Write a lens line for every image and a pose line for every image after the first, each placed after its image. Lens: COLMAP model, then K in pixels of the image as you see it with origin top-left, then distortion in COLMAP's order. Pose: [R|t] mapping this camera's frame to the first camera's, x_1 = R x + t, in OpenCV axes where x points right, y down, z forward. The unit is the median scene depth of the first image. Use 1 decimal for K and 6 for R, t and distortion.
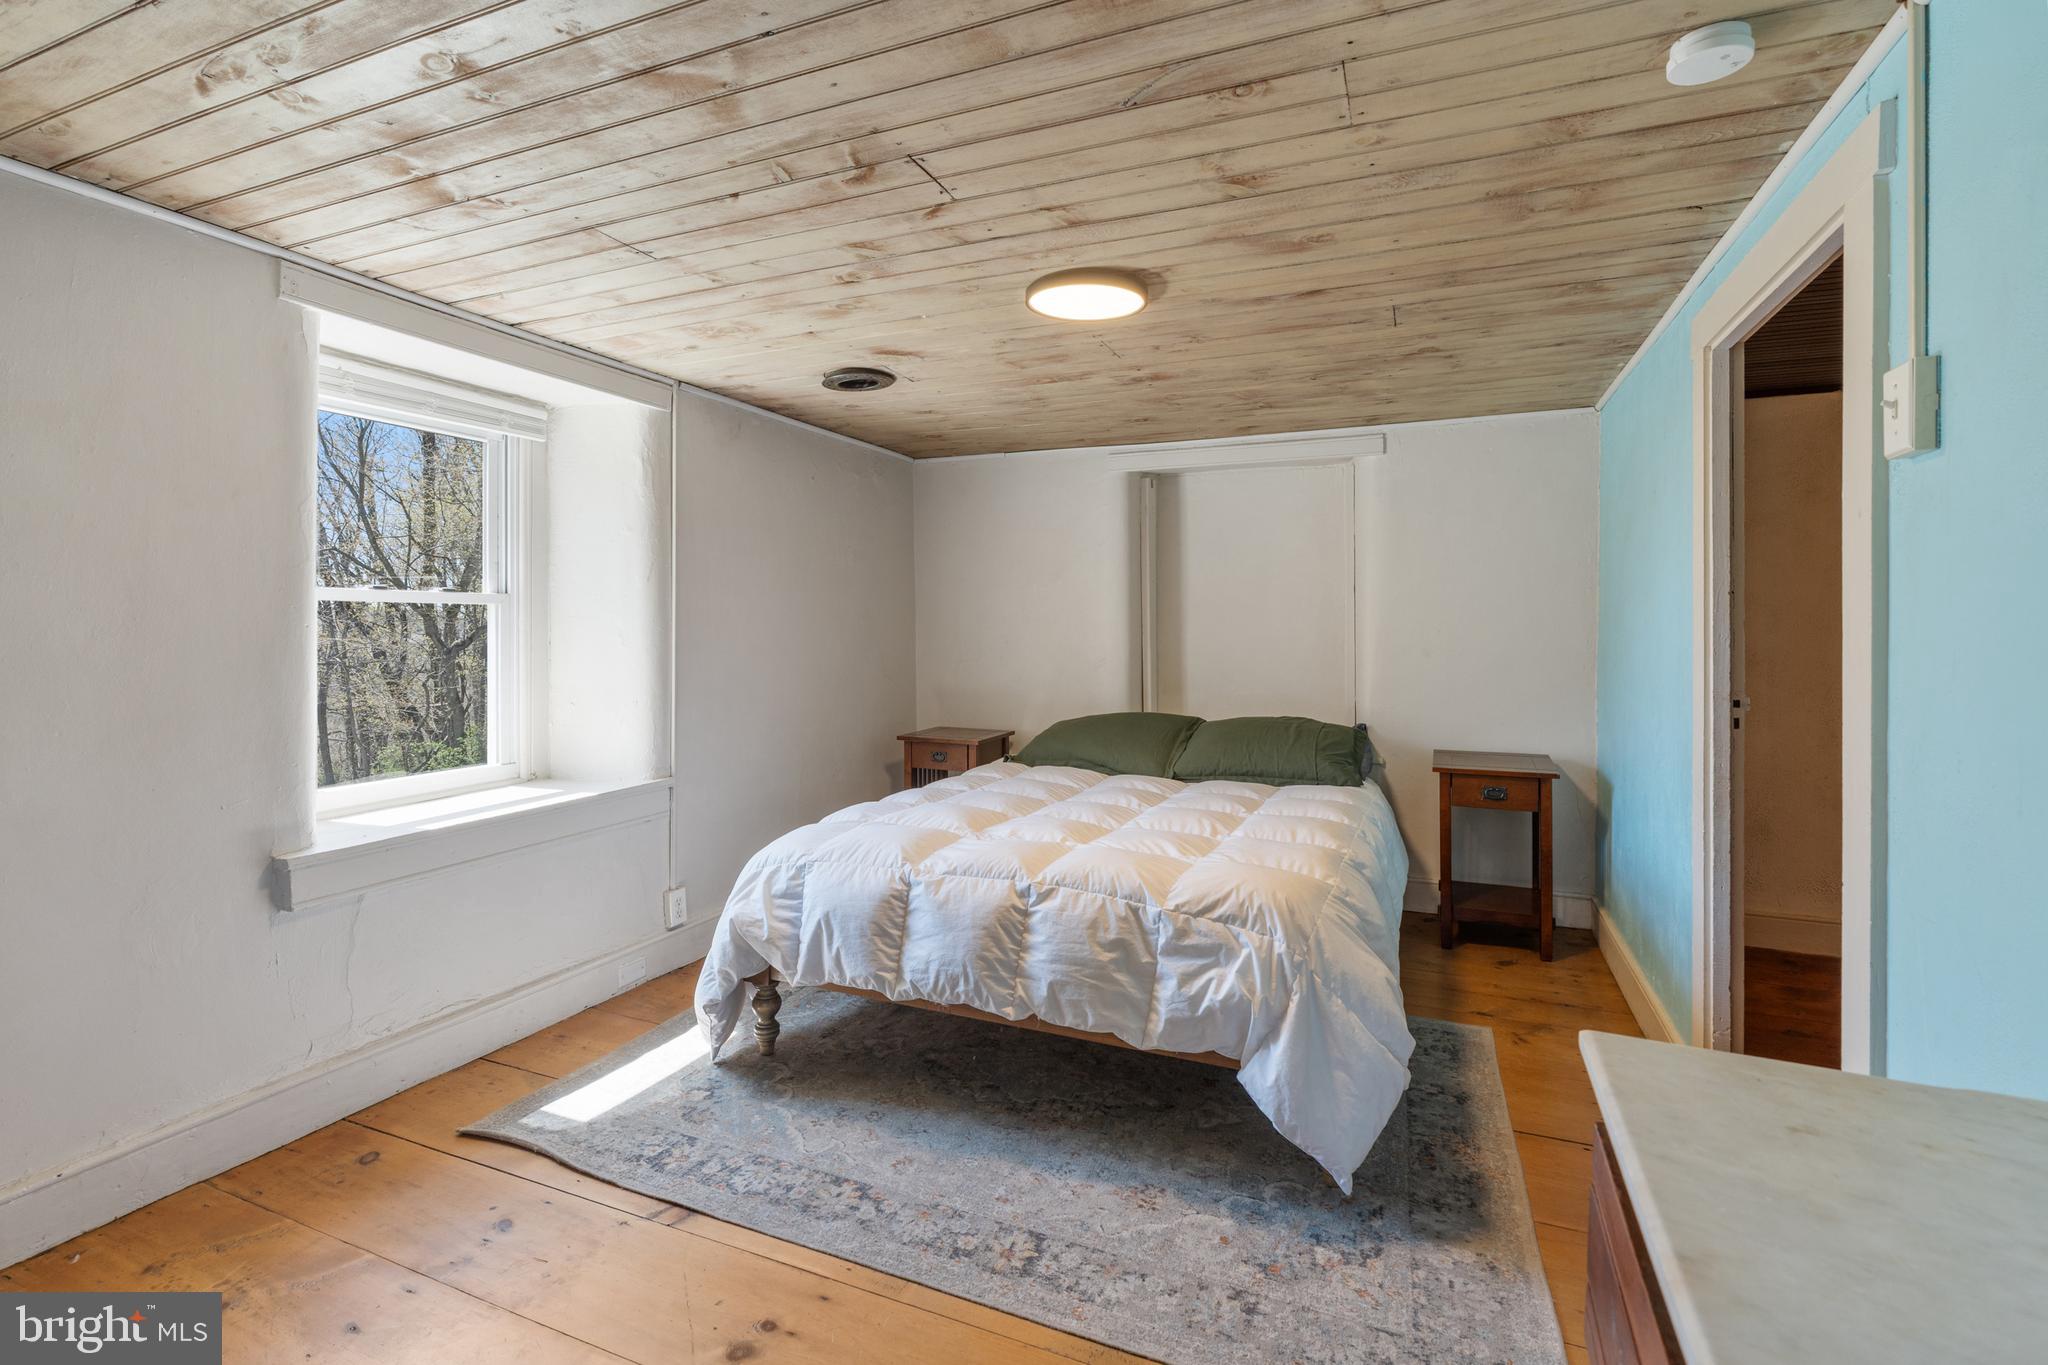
lens RADIAL K [[939.1, 0, 1016.9], [0, 939.1, 638.2], [0, 0, 1]] dist [-0.004415, 0.001869]
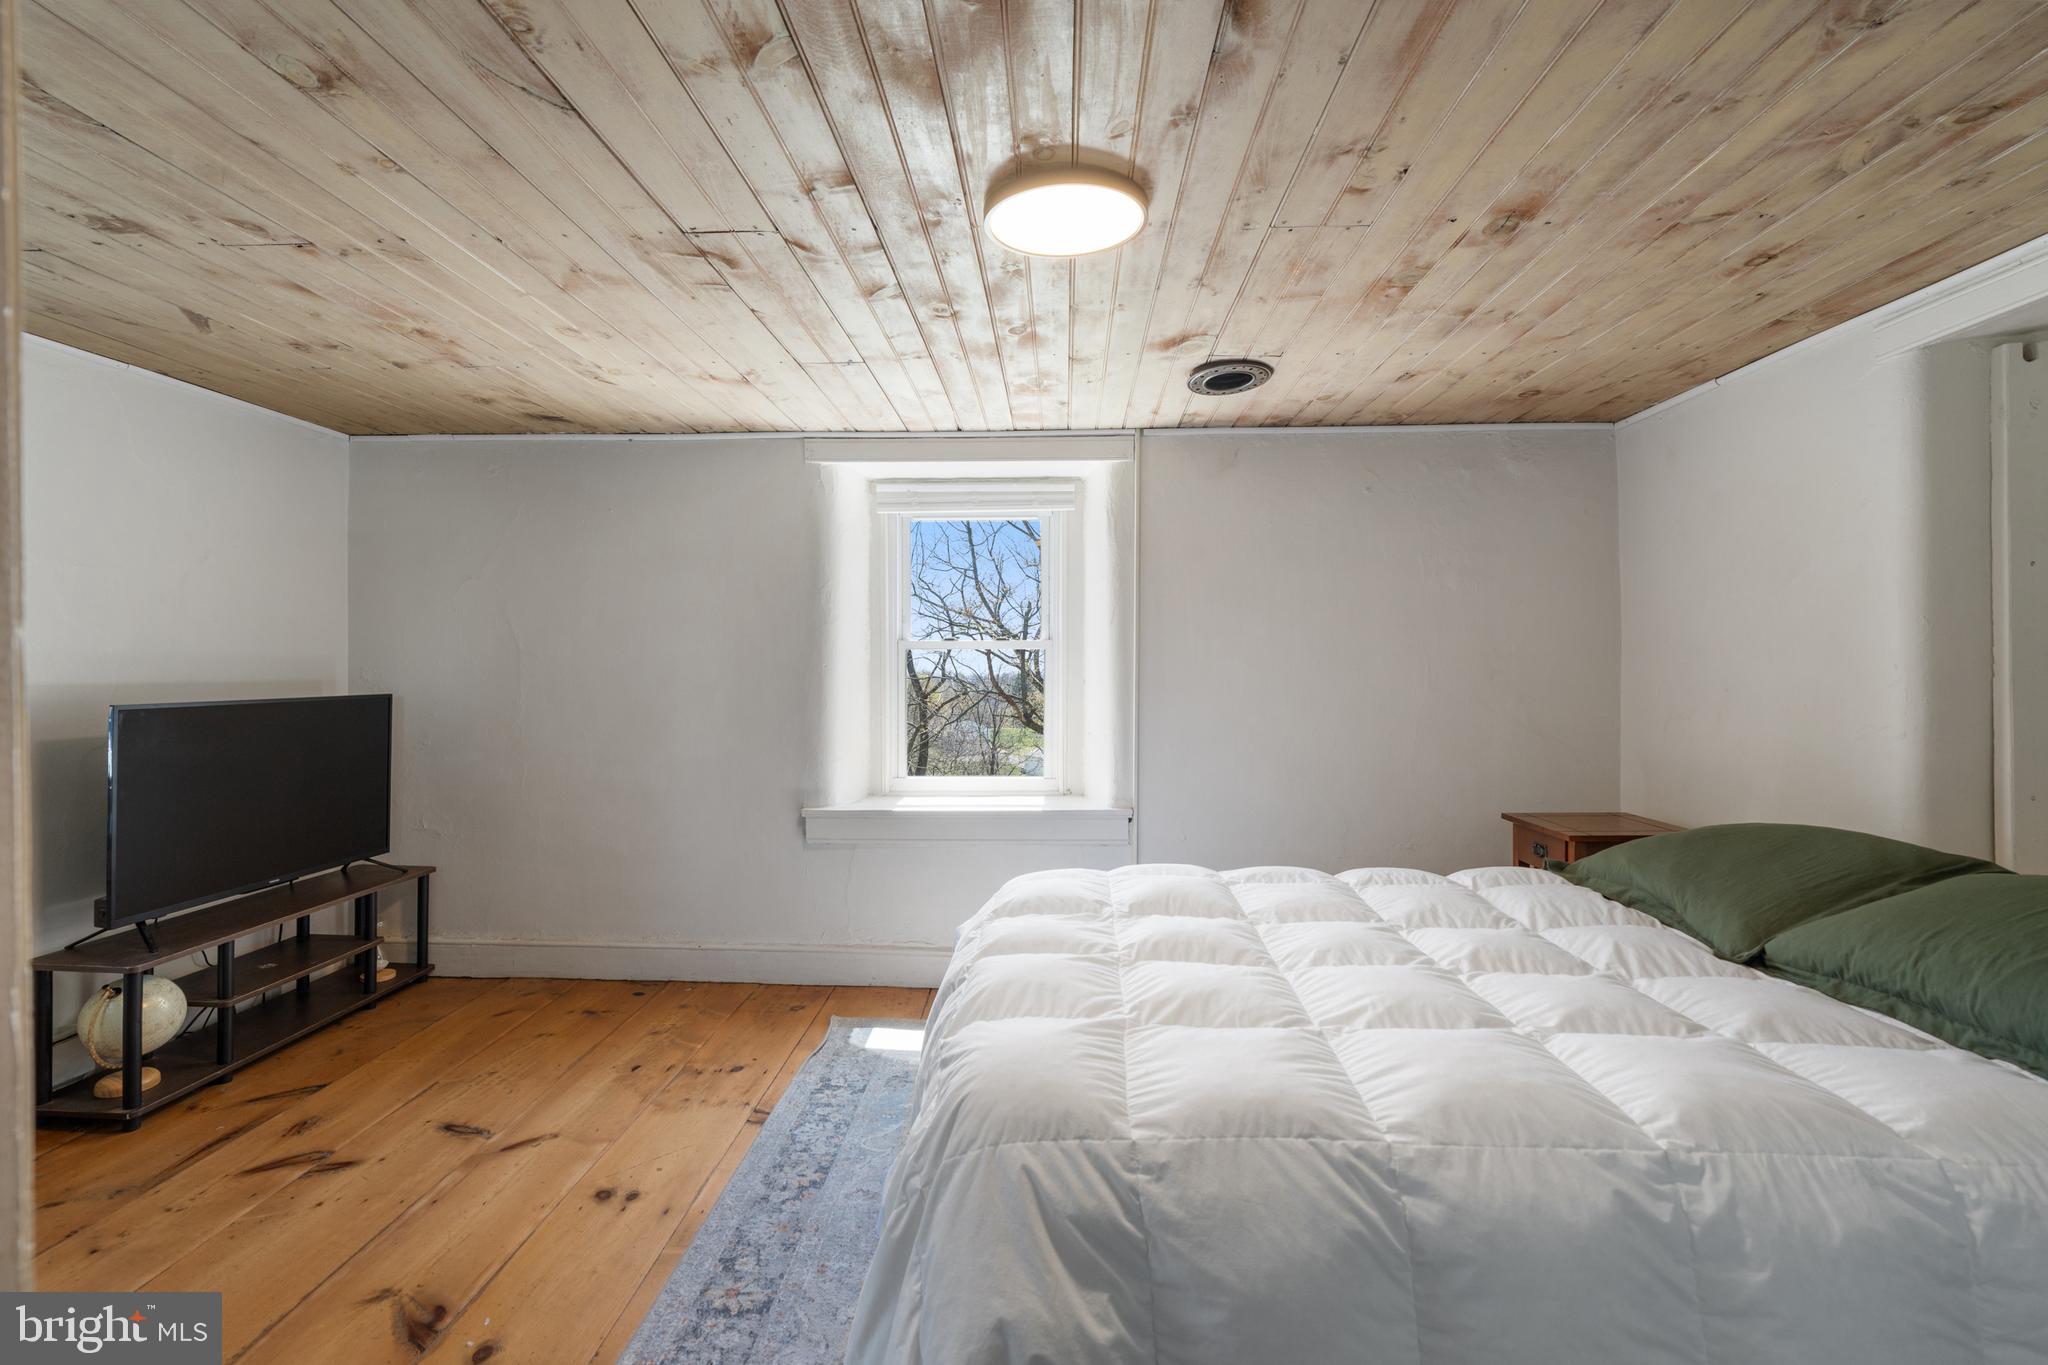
lens RADIAL K [[916.7, 0, 1015.2], [0, 916.7, 686.6], [0, 0, 1]] dist [-0.002796, 0.000181]
pose [[0.349637, 0.011728, -0.936812, 0.754730], [-0.012197, 0.999894, 0.007965, 0.006687], [0.936806, 0.008642, 0.349743, 0.717224]]
